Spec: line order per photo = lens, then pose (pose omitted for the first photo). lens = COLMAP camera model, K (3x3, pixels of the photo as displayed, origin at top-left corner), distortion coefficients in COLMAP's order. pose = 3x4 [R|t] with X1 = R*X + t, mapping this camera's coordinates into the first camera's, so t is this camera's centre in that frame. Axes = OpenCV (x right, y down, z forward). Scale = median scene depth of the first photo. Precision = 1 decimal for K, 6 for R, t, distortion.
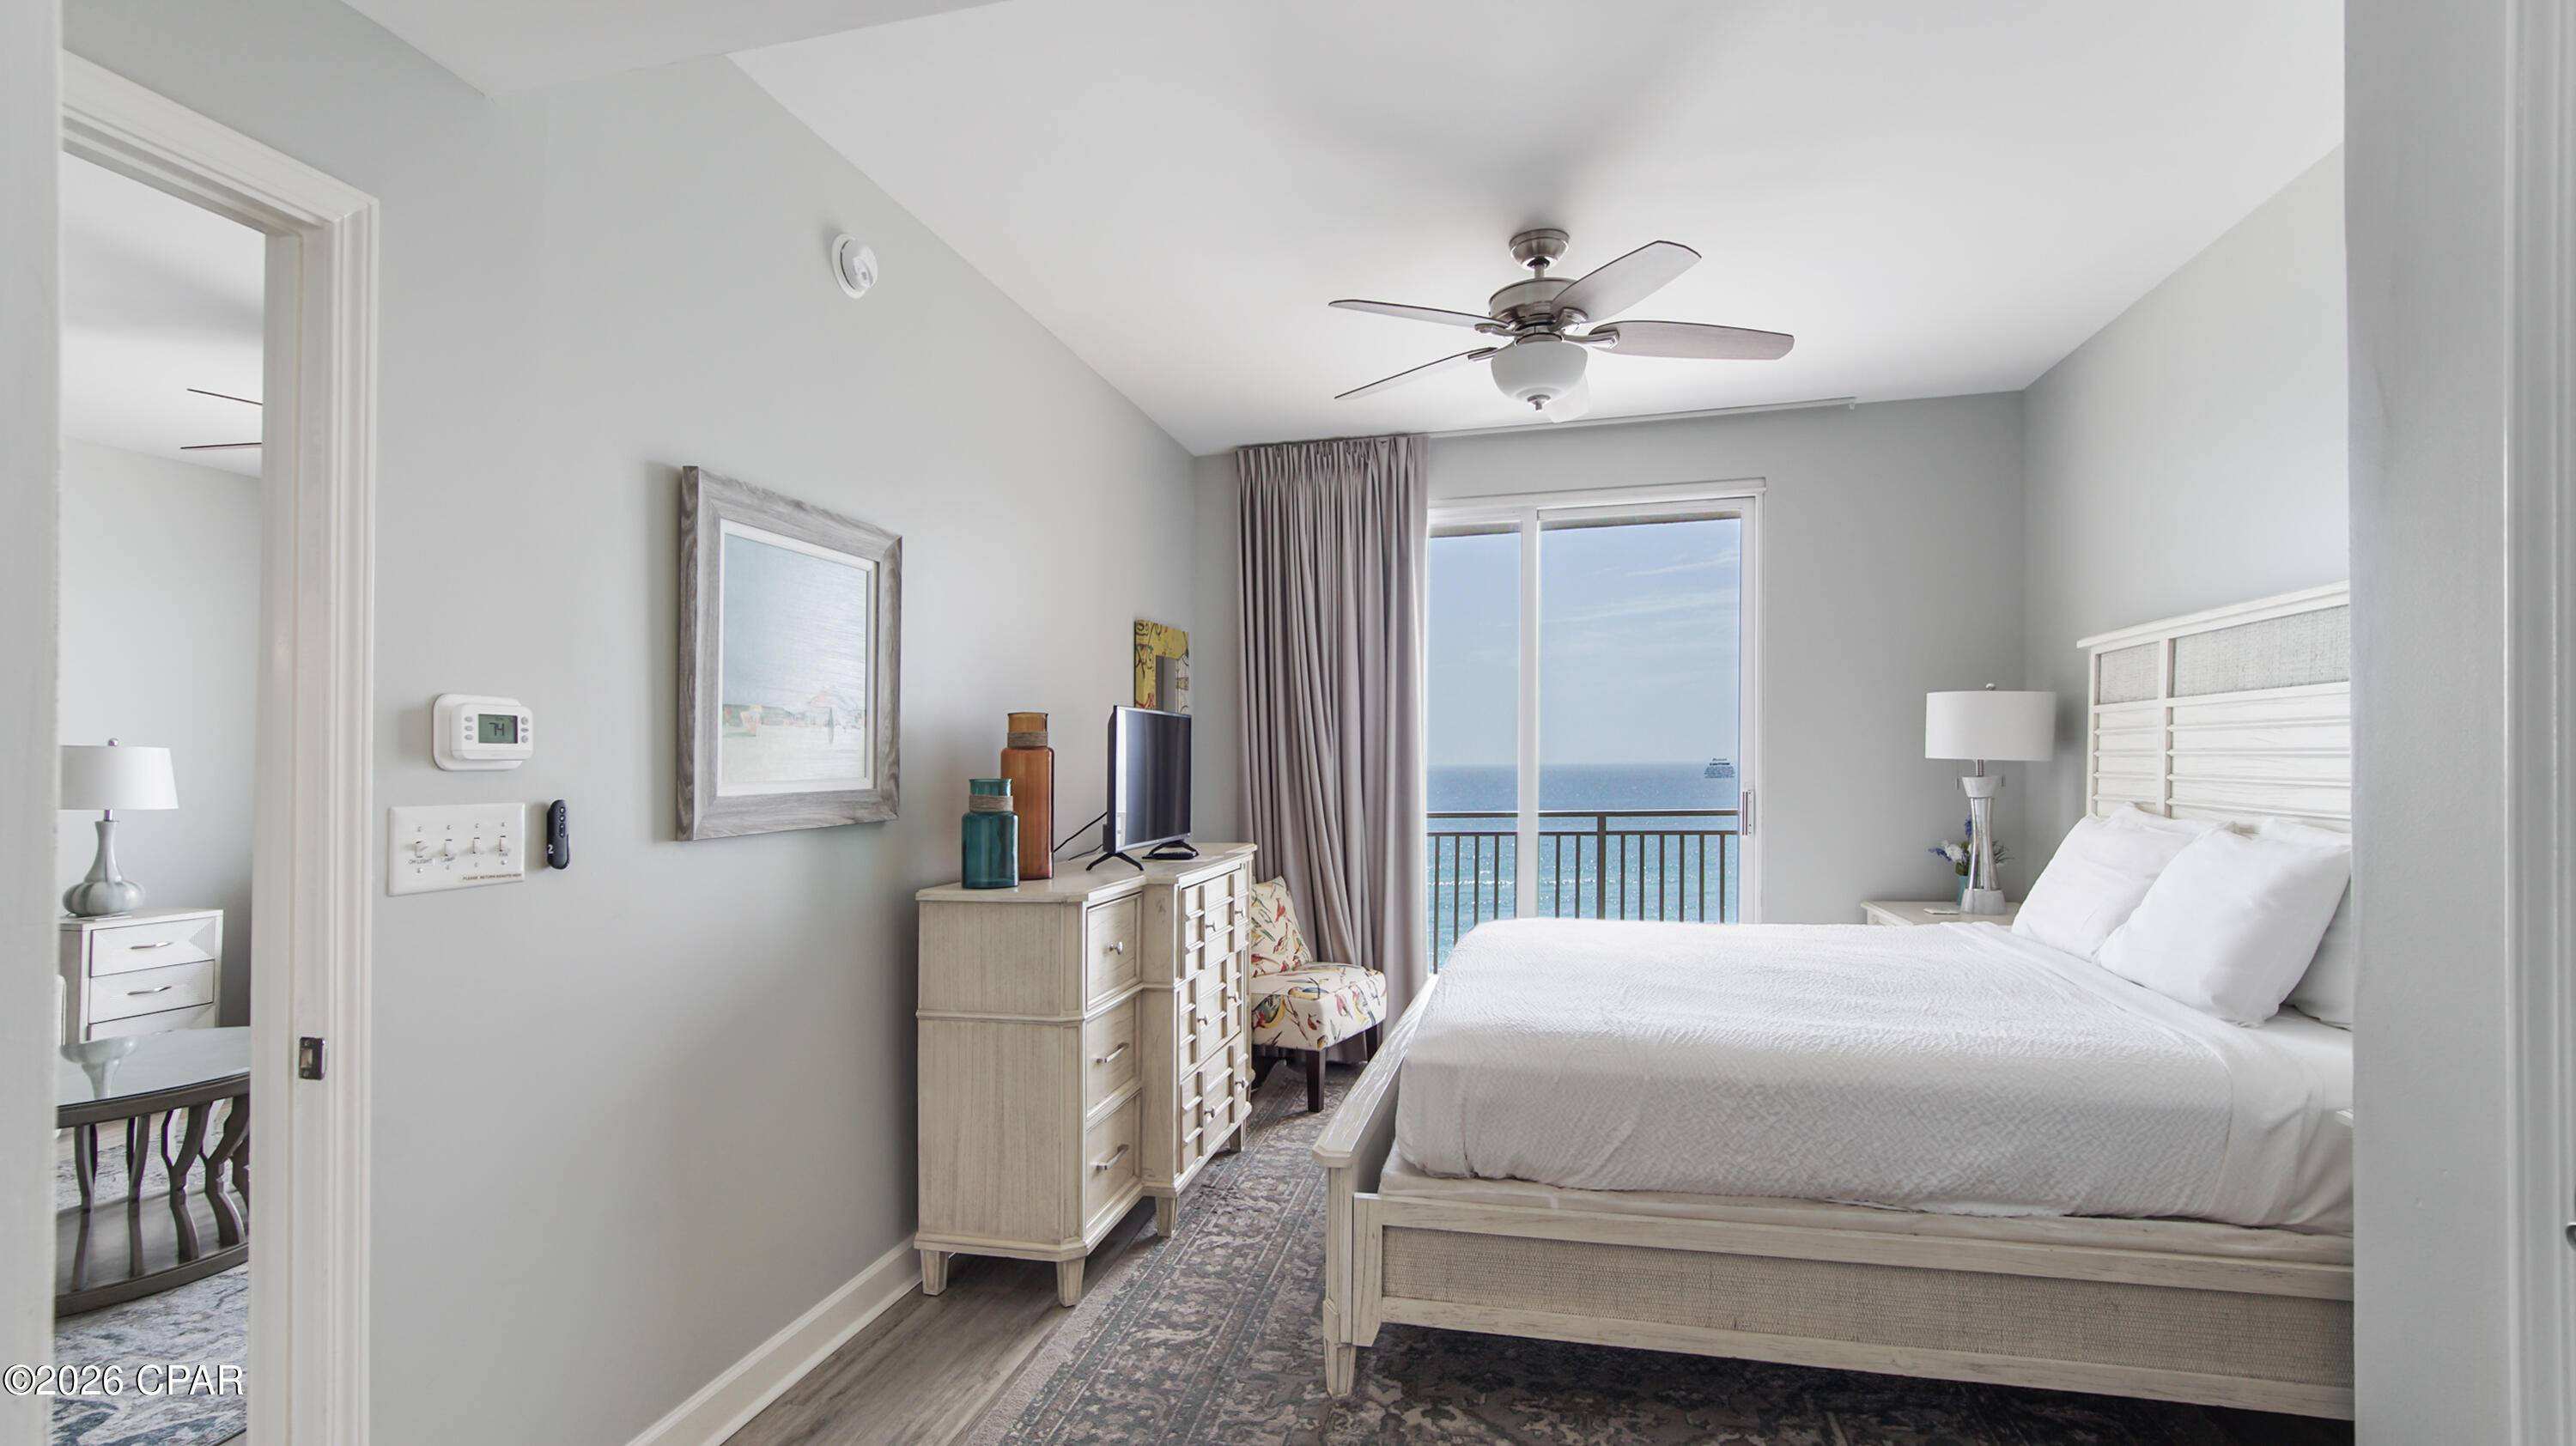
lens RADIAL K [[1165.5, 0, 1267.6], [0, 1165.5, 810.4], [0, 0, 1]] dist [-0.006911, 0.001795]
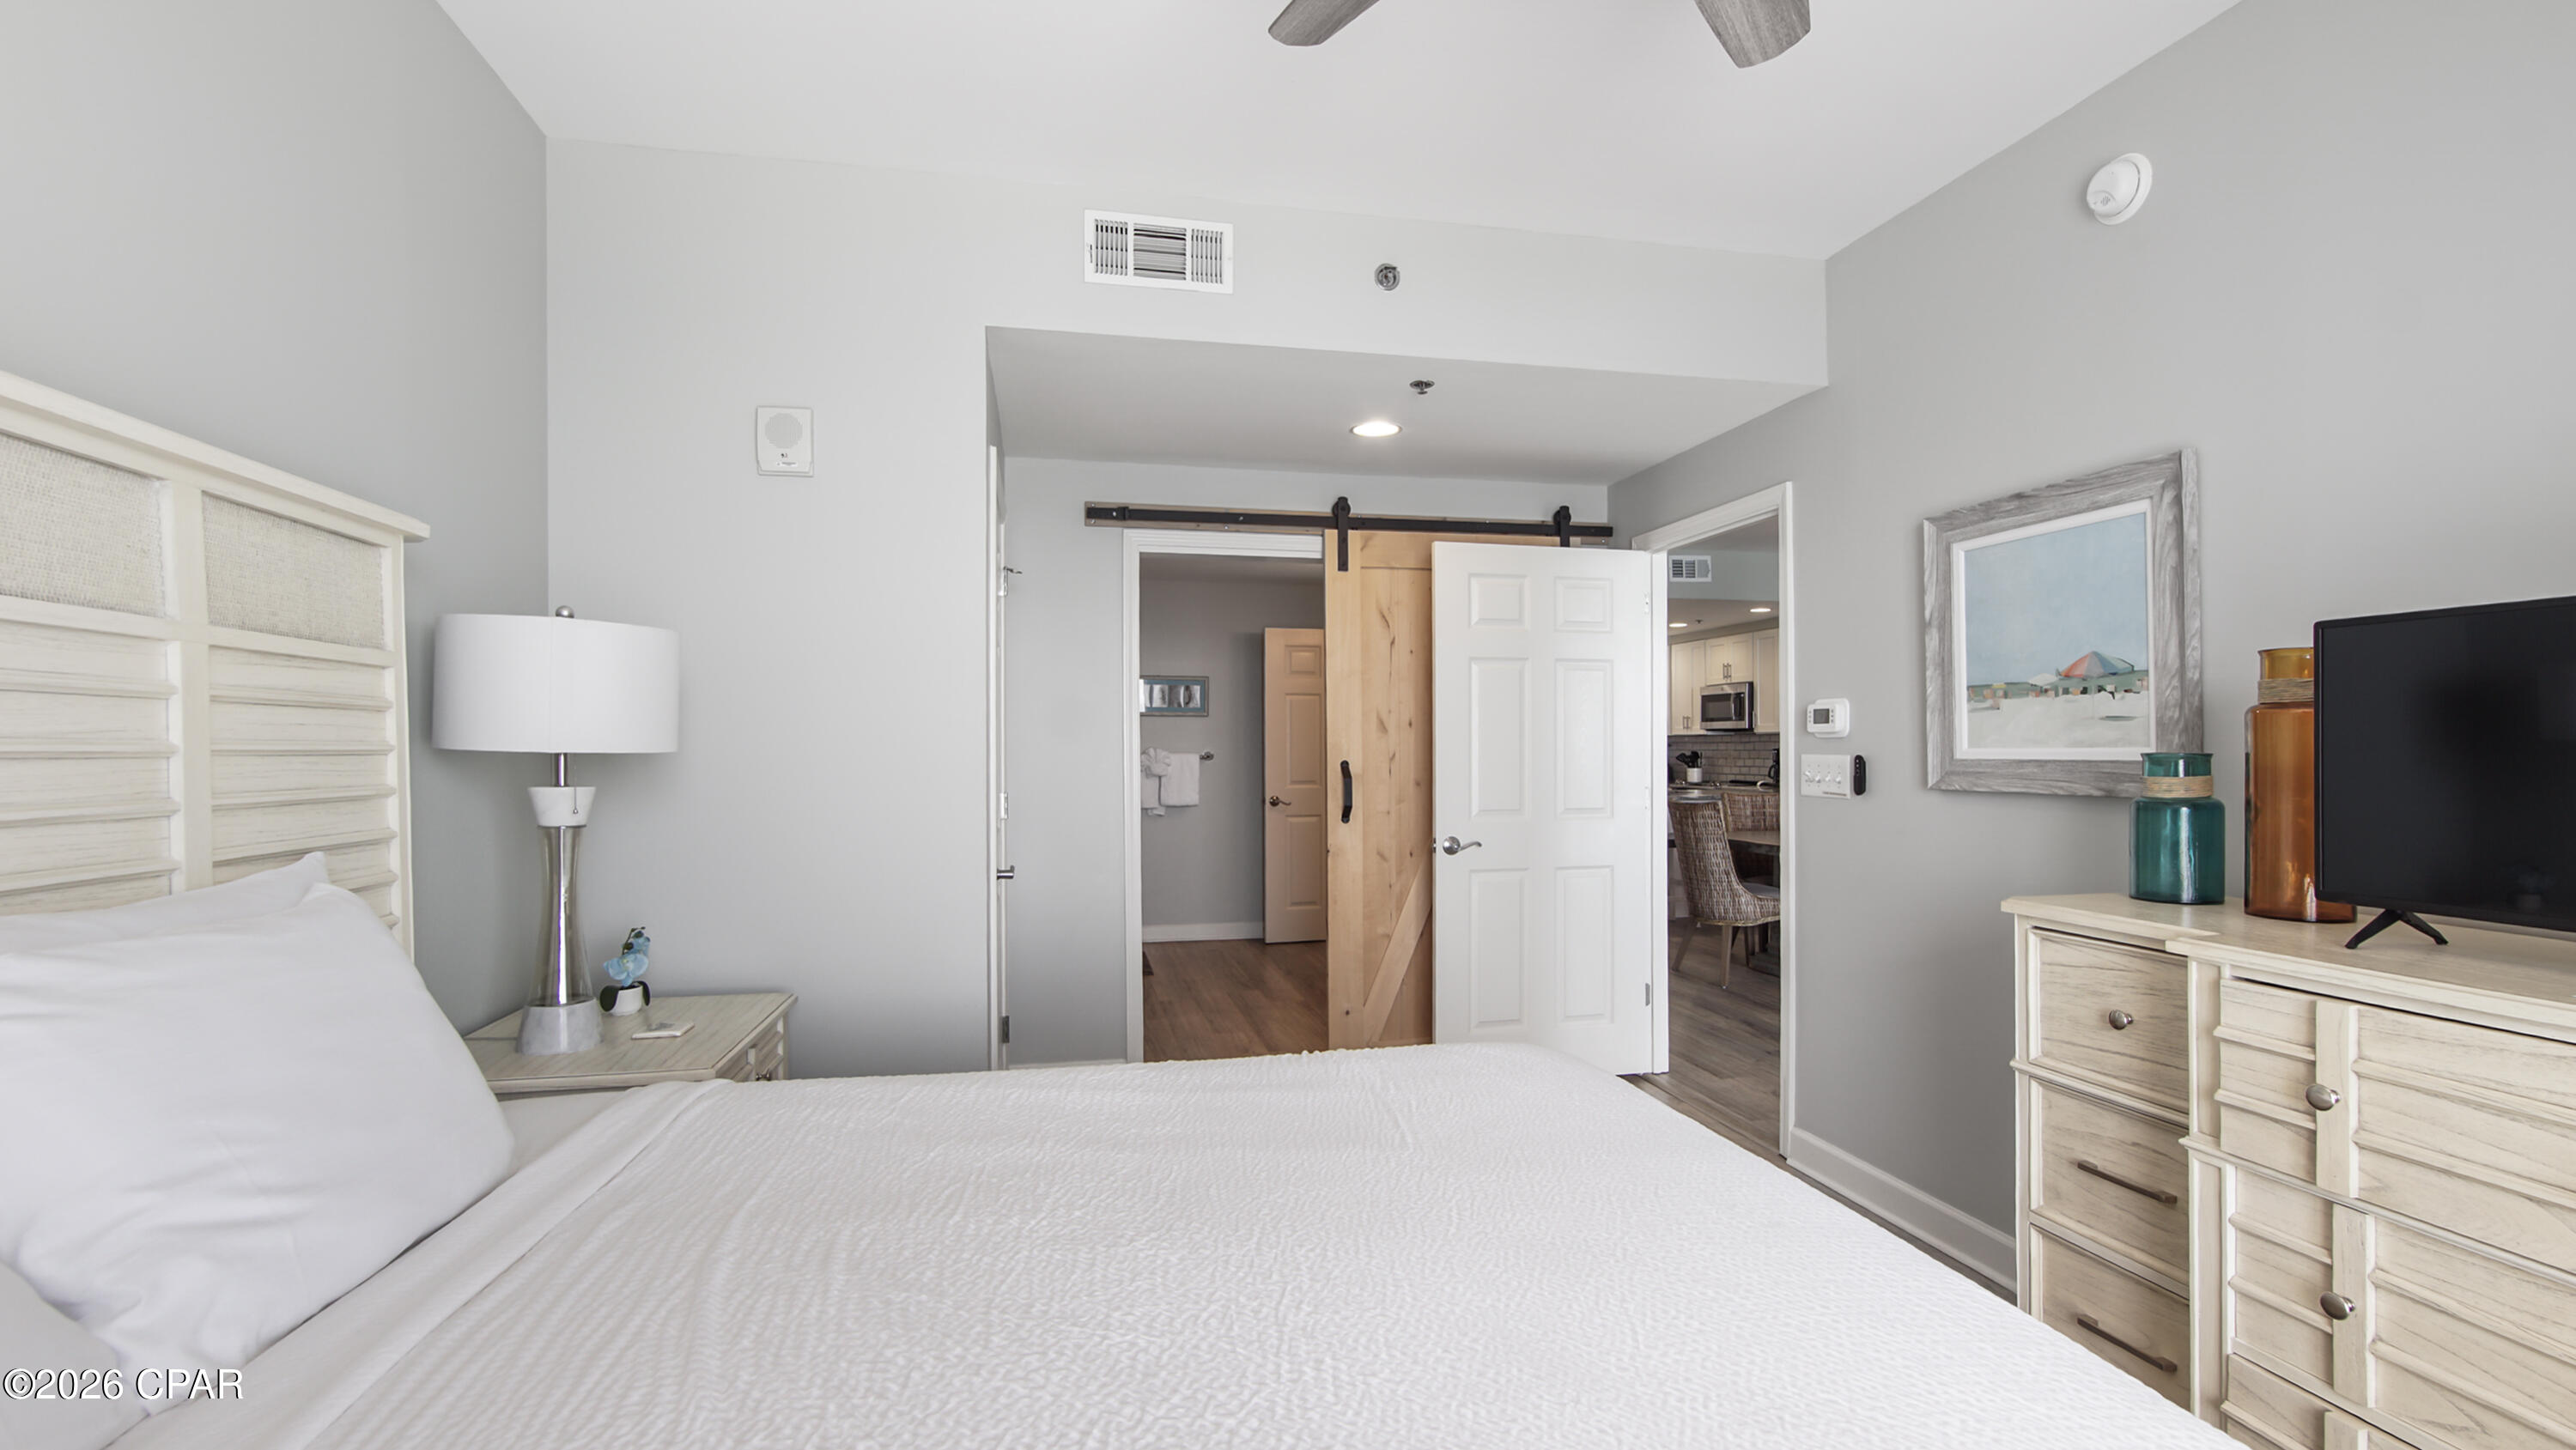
lens RADIAL K [[1165.3, 0, 1270.0], [0, 1165.3, 738.3], [0, 0, 1]] dist [-0.006911, 0.001795]
pose [[-0.897516, 0.022498, -0.440408, 0.392977], [0.007999, 0.999364, 0.034750, -0.043642], [0.440909, 0.027665, -0.897125, 0.946323]]
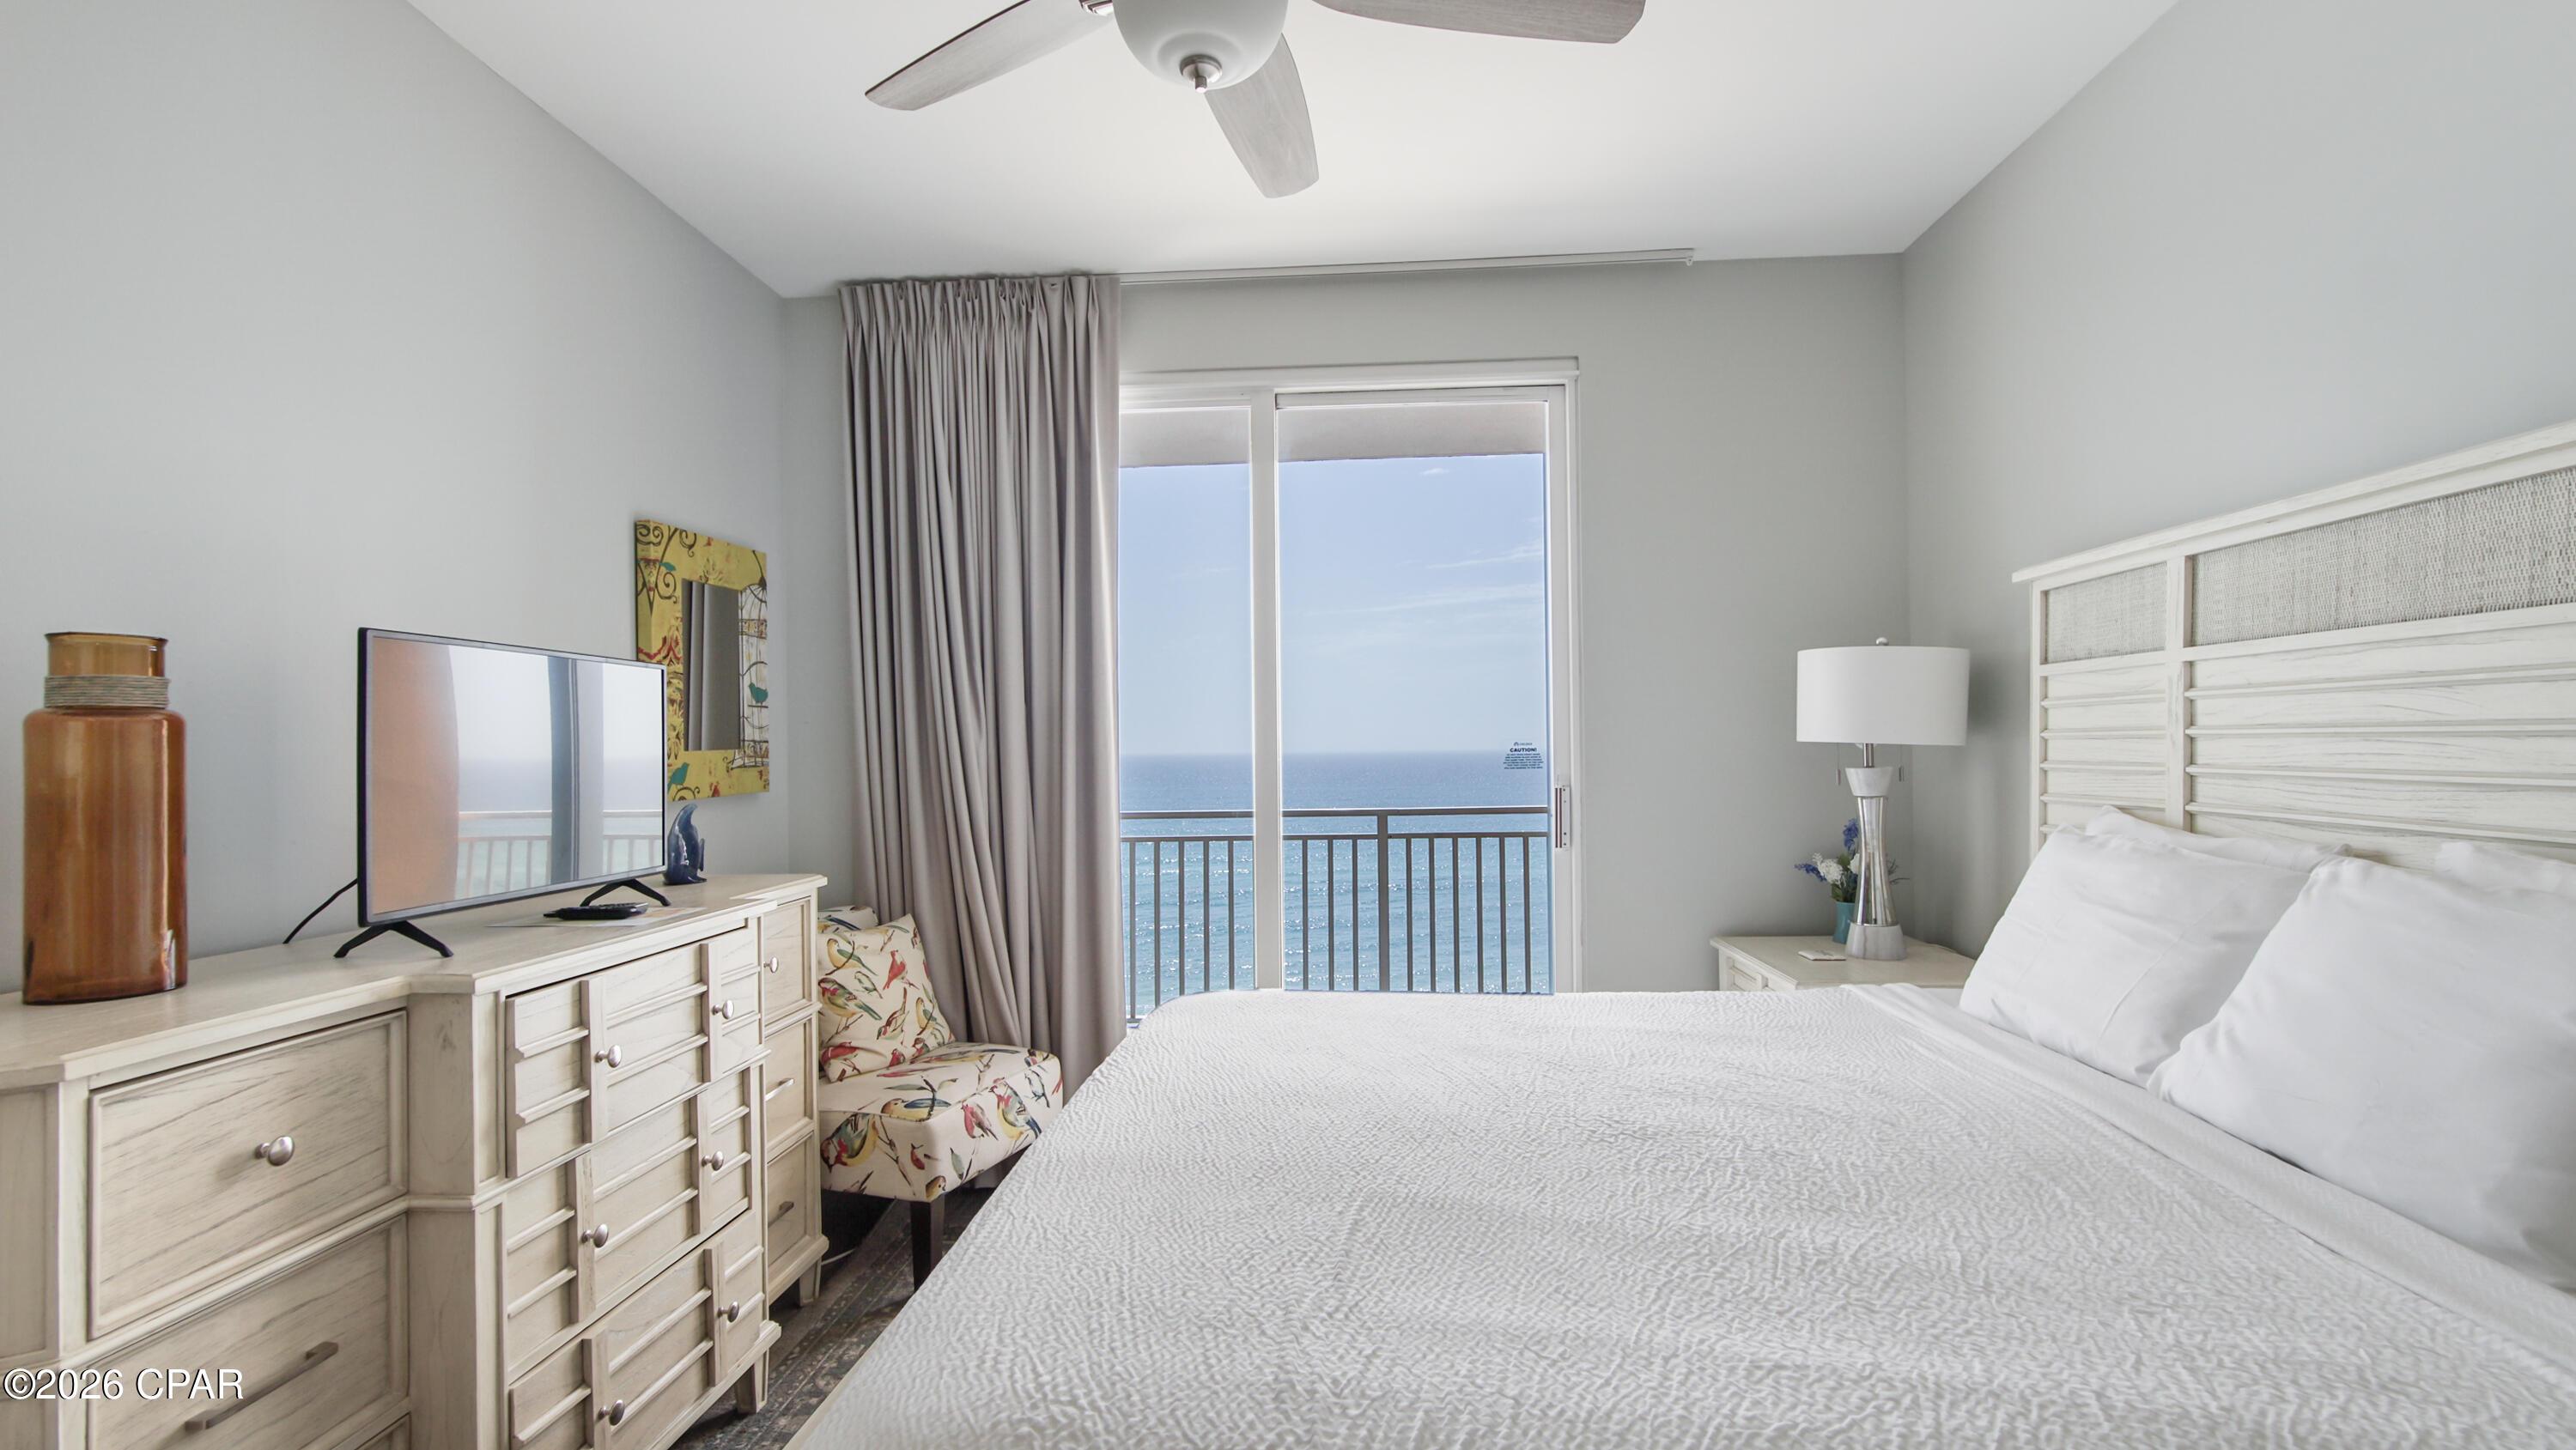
lens RADIAL K [[1165.3, 0, 1277.7], [0, 1165.3, 747.0], [0, 0, 1]] dist [-0.006911, 0.001795]
pose [[0.986032, 0.001351, 0.166551, 0.125154], [0.005927, 0.999049, -0.043193, -0.012106], [-0.166451, 0.043577, 0.985086, 0.334644]]
